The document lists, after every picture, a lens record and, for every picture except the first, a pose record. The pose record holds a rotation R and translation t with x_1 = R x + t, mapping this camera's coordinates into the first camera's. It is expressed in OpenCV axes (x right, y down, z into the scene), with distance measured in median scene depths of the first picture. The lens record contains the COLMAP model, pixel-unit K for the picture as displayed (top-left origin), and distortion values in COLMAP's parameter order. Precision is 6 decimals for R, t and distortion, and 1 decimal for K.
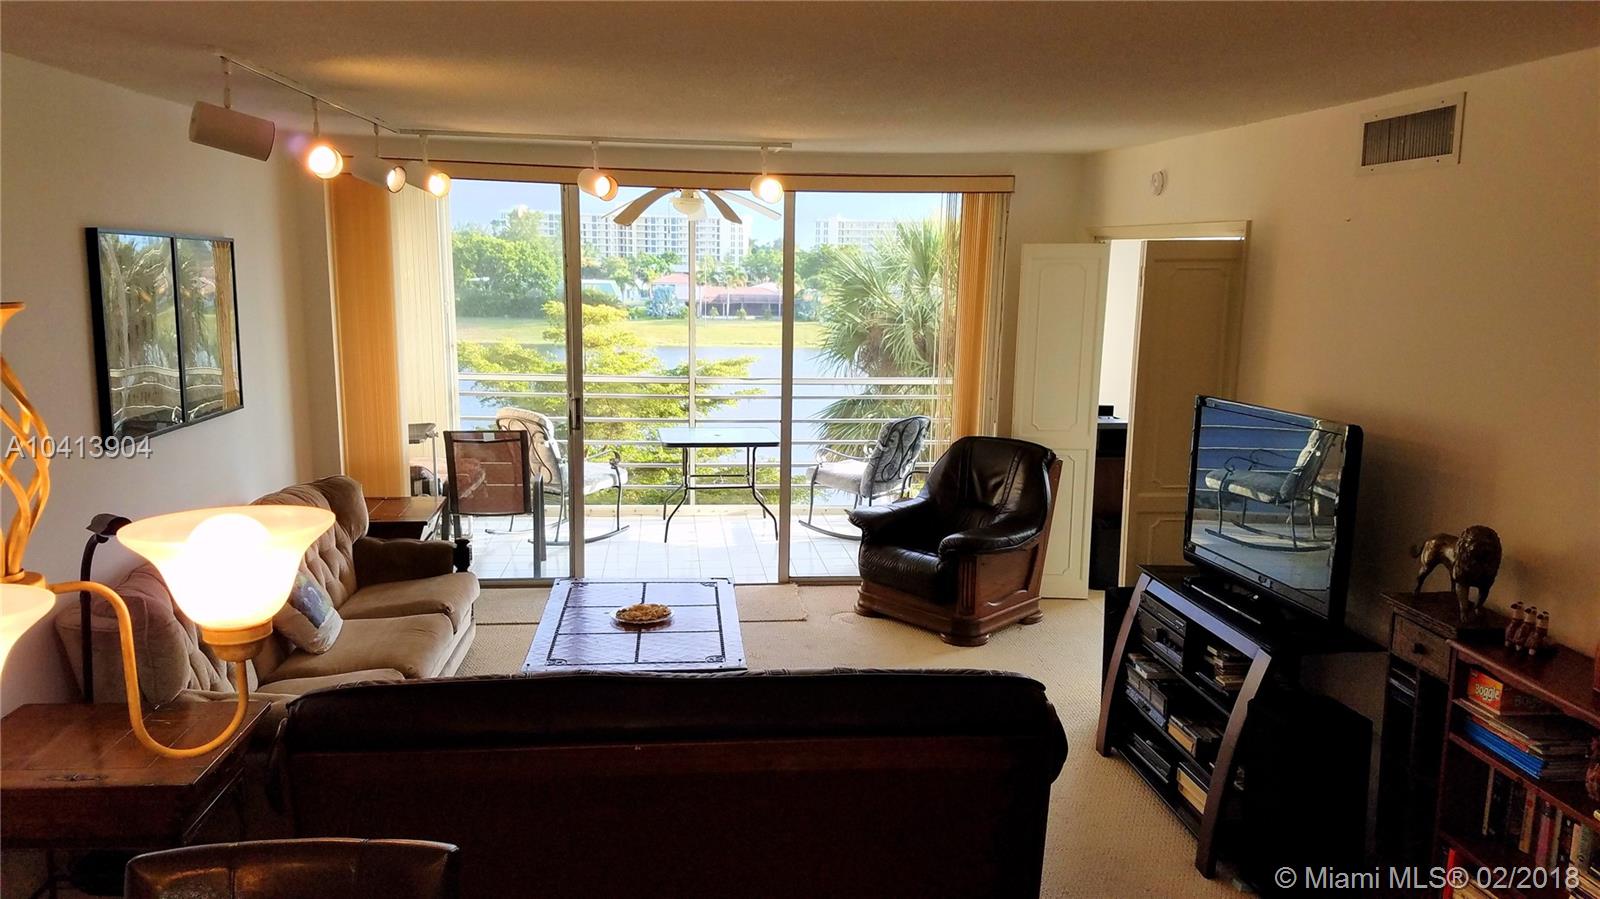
lens RADIAL K [[1223.6, 0, 796.0], [0, 1223.6, 468.8], [0, 0, 1]] dist [0.240095, -0.449501]
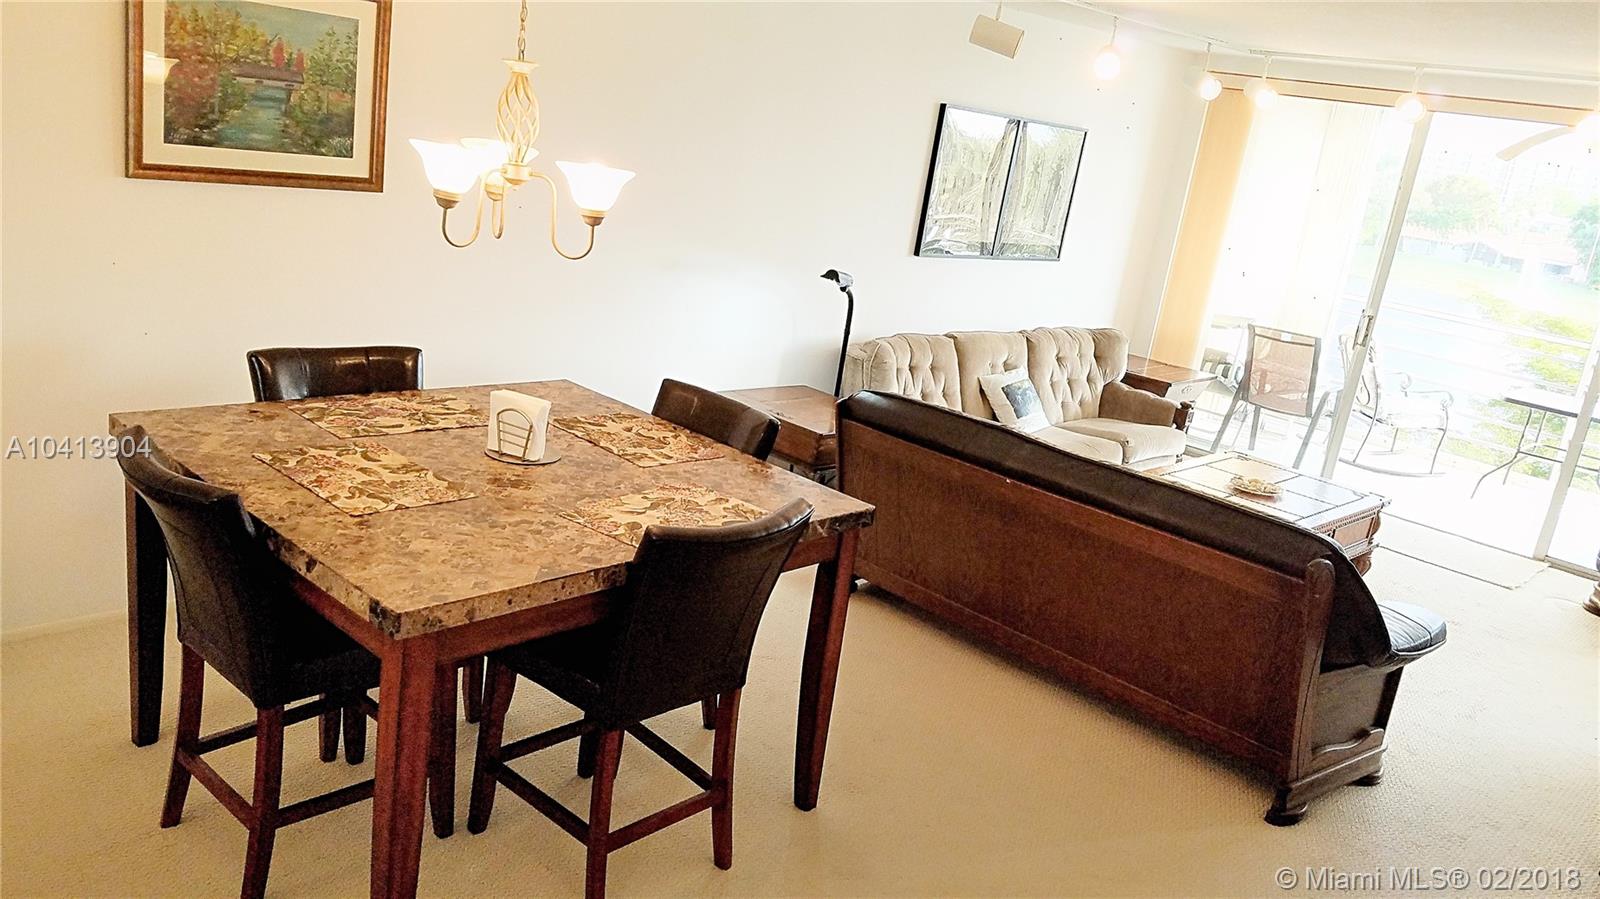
lens RADIAL K [[1223.6, 0, 796.0], [0, 1223.6, 468.8], [0, 0, 1]] dist [0.240095, -0.449501]
pose [[0.645526, 0.284146, -0.708913, 0.322463], [-0.250949, 0.955590, 0.154508, 0.024528], [0.721333, 0.078162, 0.688164, -0.068771]]
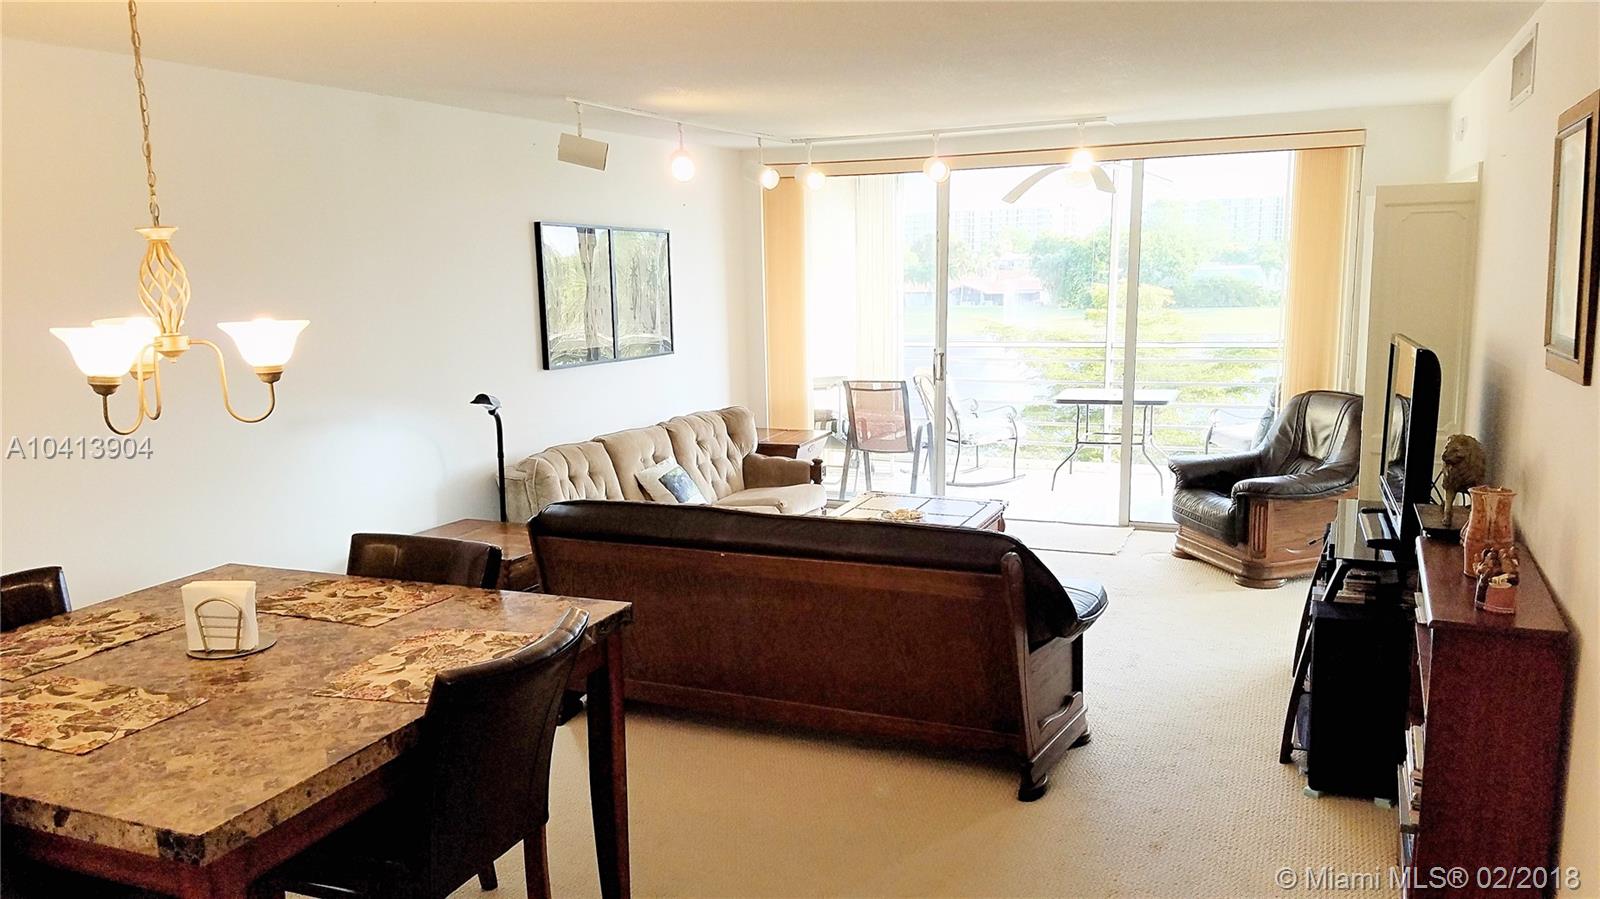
lens RADIAL K [[1223.6, 0, 796.0], [0, 1223.6, 468.8], [0, 0, 1]] dist [0.240095, -0.449501]
pose [[0.878622, 0.050071, -0.474885, 0.287367], [-0.047120, 0.998725, 0.018124, 0.041787], [0.475187, 0.006452, 0.879861, -0.109727]]
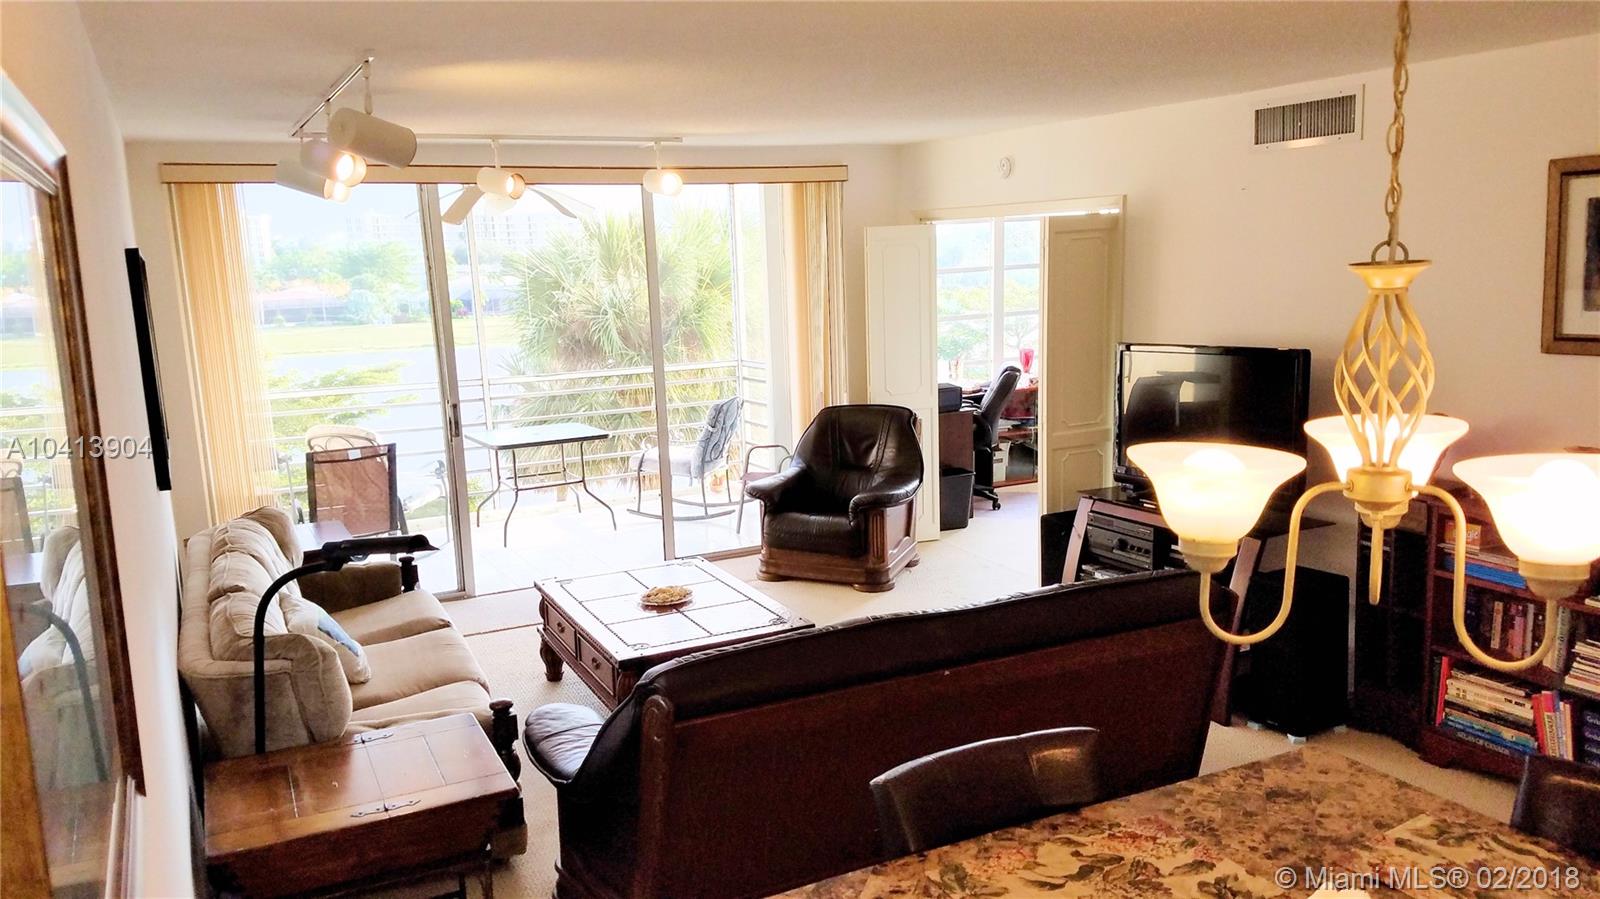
lens RADIAL K [[1210.6, 0, 803.9], [0, 1210.6, 479.2], [0, 0, 1]] dist [0.256705, -0.481005]
pose [[0.934679, -0.115343, 0.336261, -0.276581], [0.110044, 0.993316, 0.034842, -0.002558], [-0.338032, 0.004438, 0.941124, -0.006256]]
